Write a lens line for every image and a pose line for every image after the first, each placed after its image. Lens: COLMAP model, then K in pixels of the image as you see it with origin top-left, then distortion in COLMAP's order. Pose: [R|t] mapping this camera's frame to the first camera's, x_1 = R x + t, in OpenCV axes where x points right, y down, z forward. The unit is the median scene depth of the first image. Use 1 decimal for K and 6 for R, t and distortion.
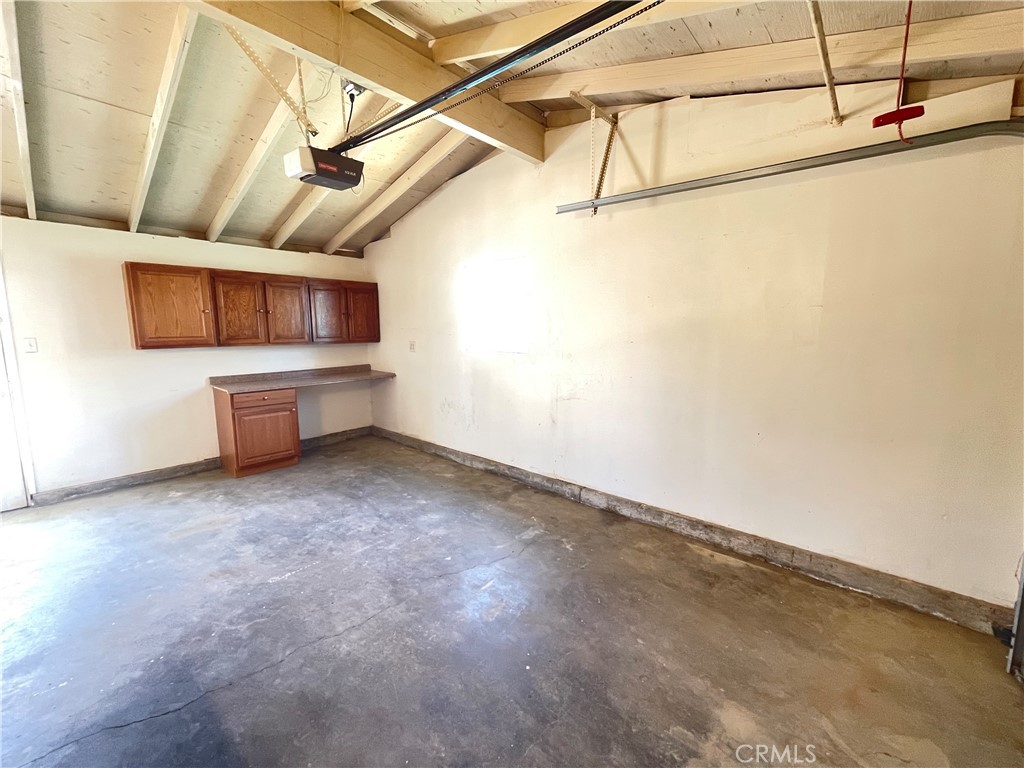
lens RADIAL K [[417.3, 0, 512.0], [0, 417.3, 384.0], [0, 0, 1]] dist [-0.003396, 0.000401]
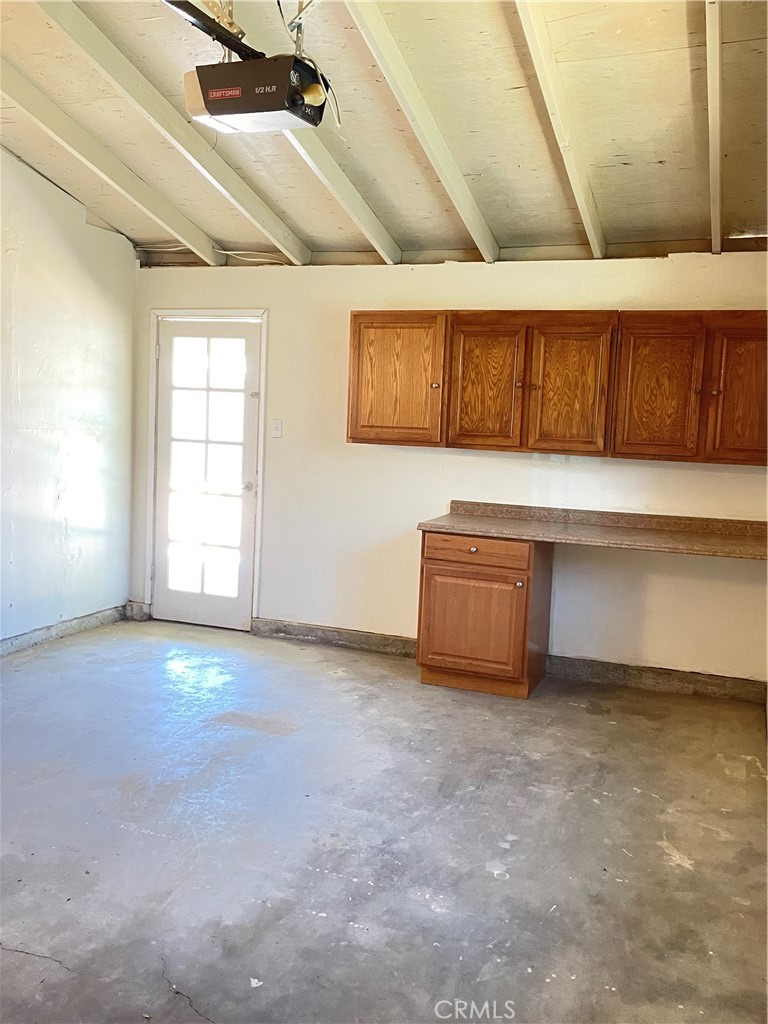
lens RADIAL K [[913.5, 0, 384.0], [0, 913.5, 512.0], [0, 0, 1]] dist [0.107169, -0.185668]
pose [[0.354435, 0.118406, -0.927554, 0.442715], [-0.168268, 0.983834, 0.061292, -0.066872], [0.919816, 0.134353, 0.368629, 0.485400]]
